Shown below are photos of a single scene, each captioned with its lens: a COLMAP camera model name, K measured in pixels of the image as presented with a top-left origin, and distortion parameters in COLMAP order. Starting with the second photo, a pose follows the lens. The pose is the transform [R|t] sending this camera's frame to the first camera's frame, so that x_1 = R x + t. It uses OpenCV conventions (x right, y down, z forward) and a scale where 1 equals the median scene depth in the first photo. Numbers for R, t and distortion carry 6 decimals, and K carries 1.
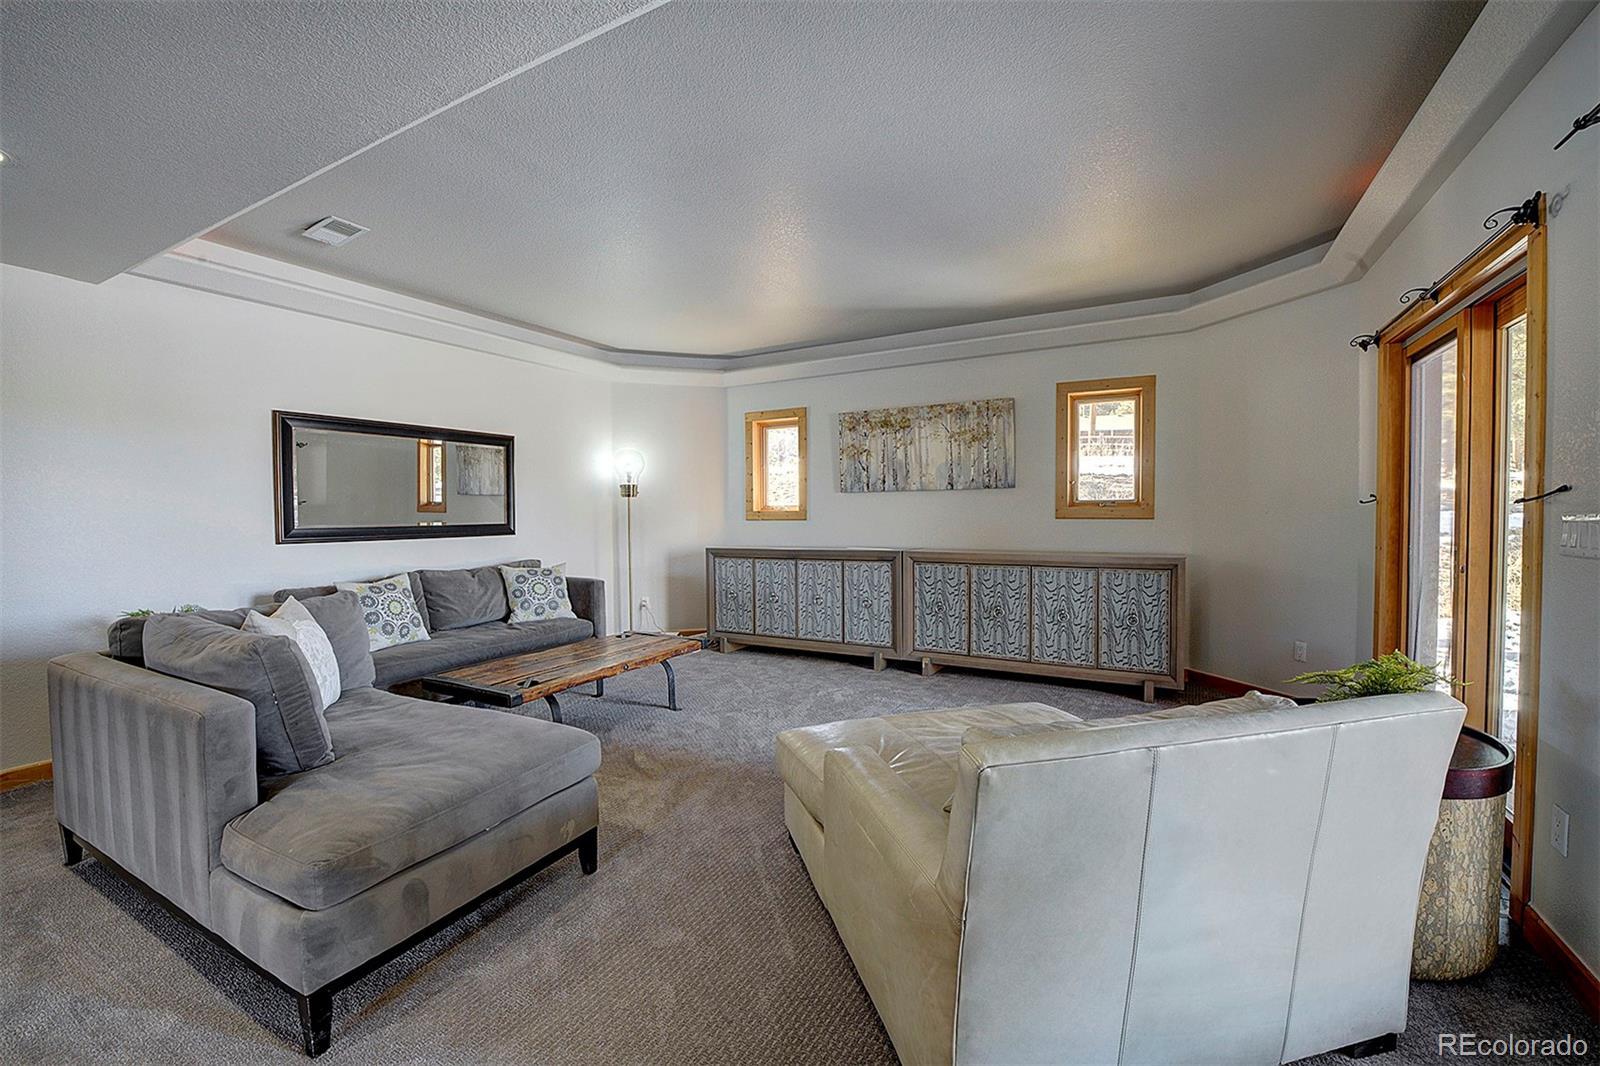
lens RADIAL K [[670.7, 0, 793.3], [0, 670.7, 531.6], [0, 0, 1]] dist [-0.016759, 0.000368]
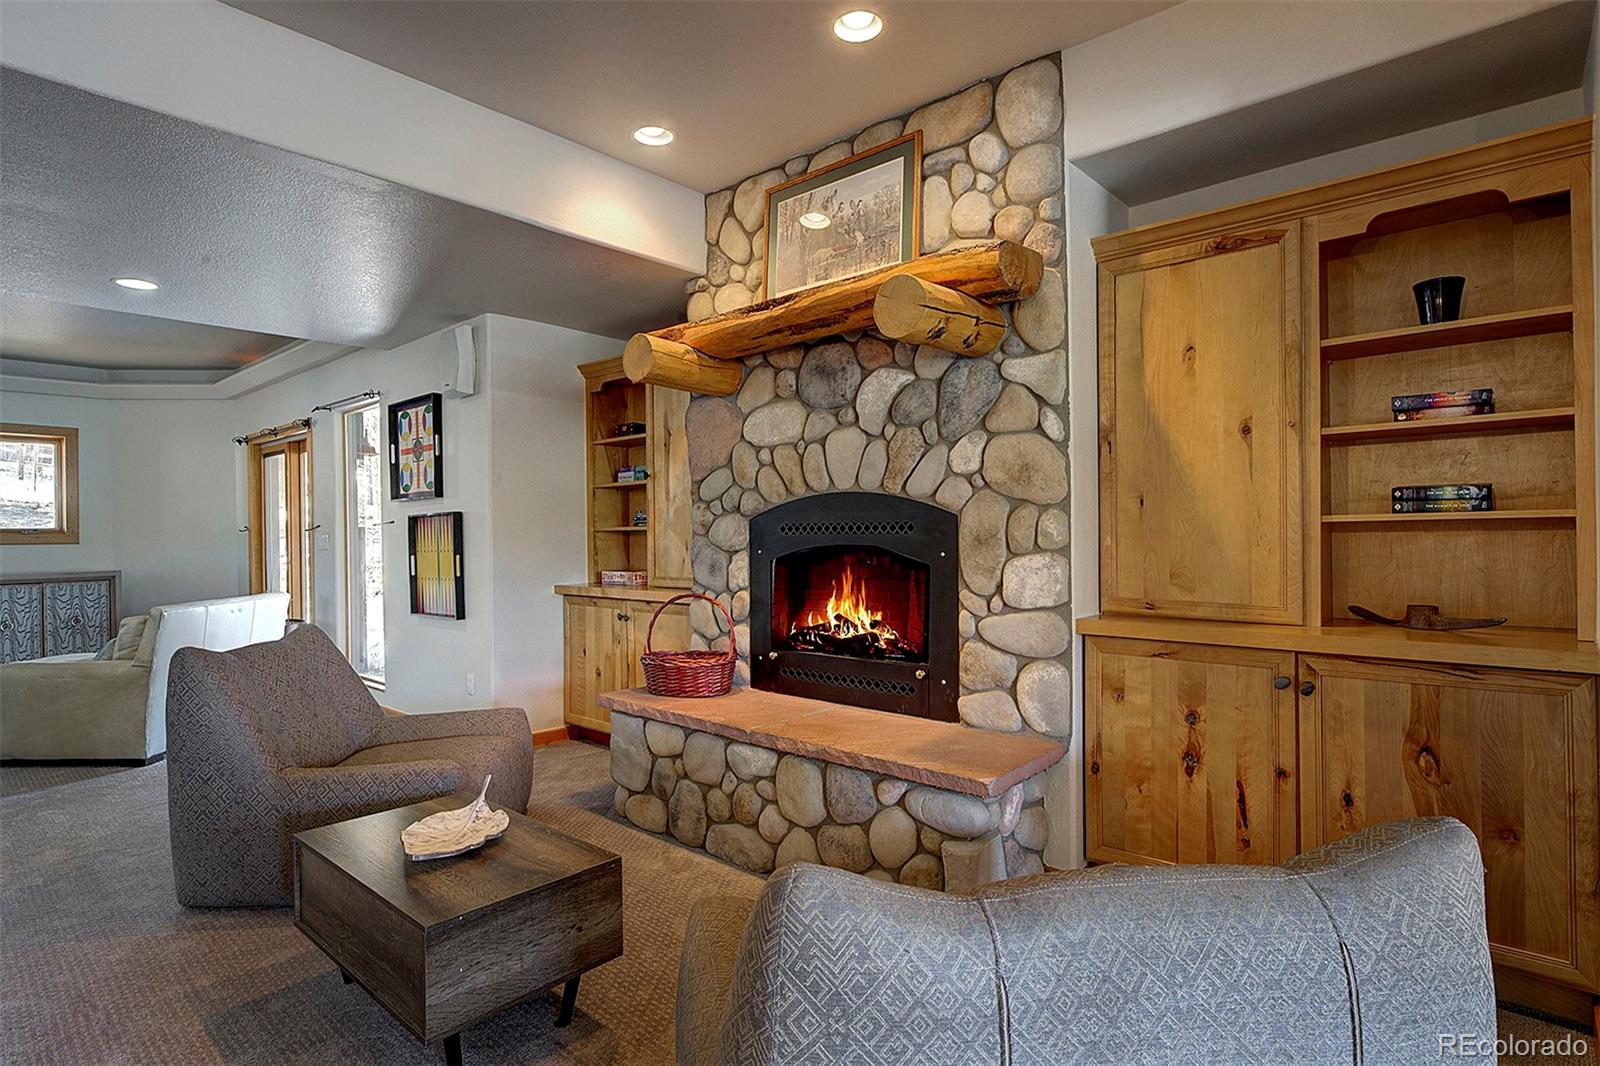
lens RADIAL K [[813.1, 0, 800.0], [0, 813.1, 533.0], [0, 0, 1]] dist [-0.001434, 0.000144]
pose [[0.222147, -0.000422, 0.975013, -0.811325], [0.039166, 0.999197, -0.008491, 0.034154], [-0.974226, 0.040073, 0.221985, -0.820227]]
